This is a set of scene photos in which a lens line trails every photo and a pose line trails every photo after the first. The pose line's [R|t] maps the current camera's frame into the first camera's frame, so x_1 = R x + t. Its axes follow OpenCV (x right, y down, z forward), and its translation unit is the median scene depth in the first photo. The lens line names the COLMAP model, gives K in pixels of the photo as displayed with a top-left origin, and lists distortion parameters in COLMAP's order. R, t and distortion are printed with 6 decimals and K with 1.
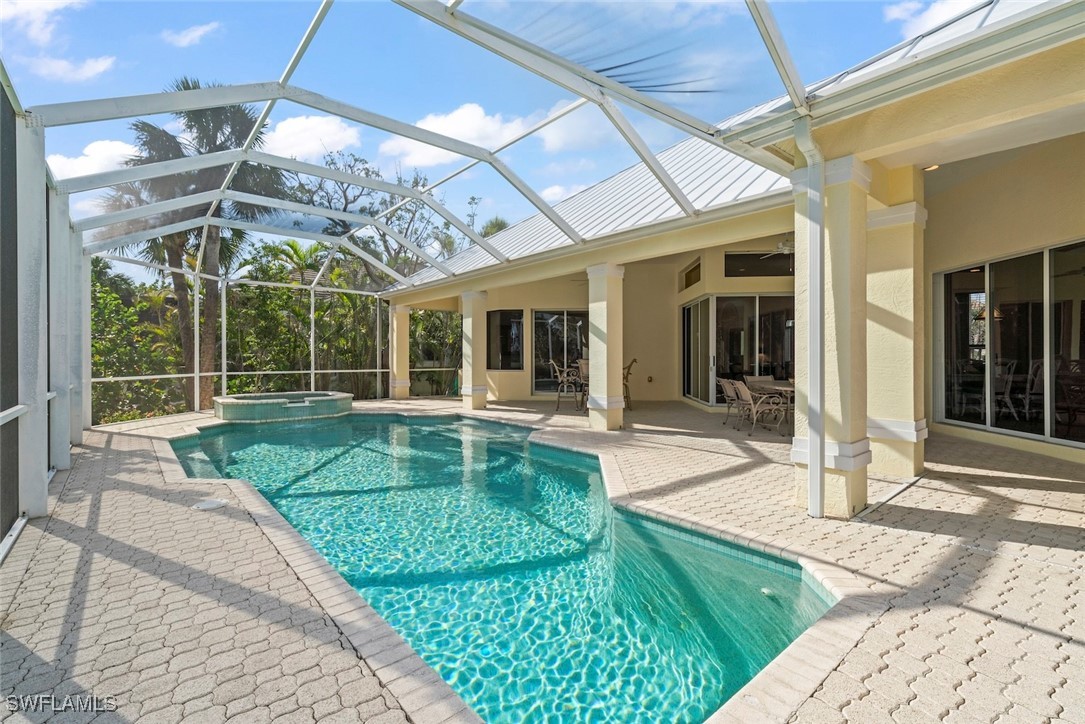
lens RADIAL K [[486.7, 0, 542.5], [0, 486.7, 362.0], [0, 0, 1]] dist [-0.000682, -0.000065]
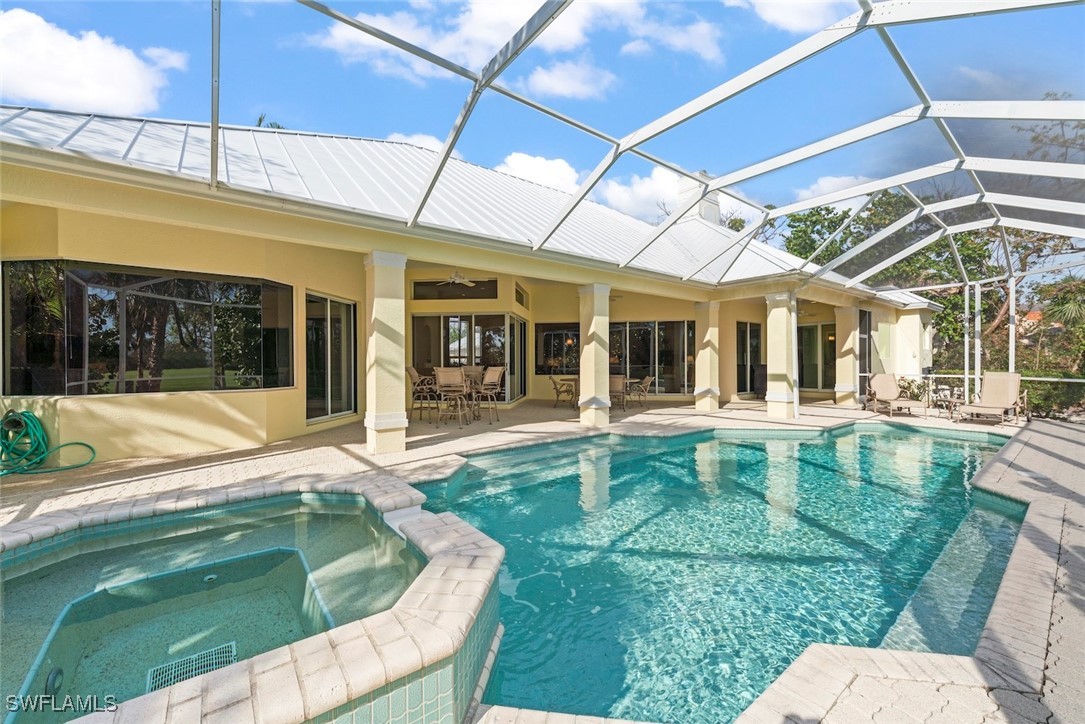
lens RADIAL K [[419.3, 0, 537.6], [0, 419.3, 363.5], [0, 0, 1]] dist [0.000068, 0.000066]
pose [[0.052949, -0.001596, 0.998596, -0.540510], [0.008657, 0.999962, 0.001139, -0.009783], [-0.998560, 0.008585, 0.052961, 0.675656]]
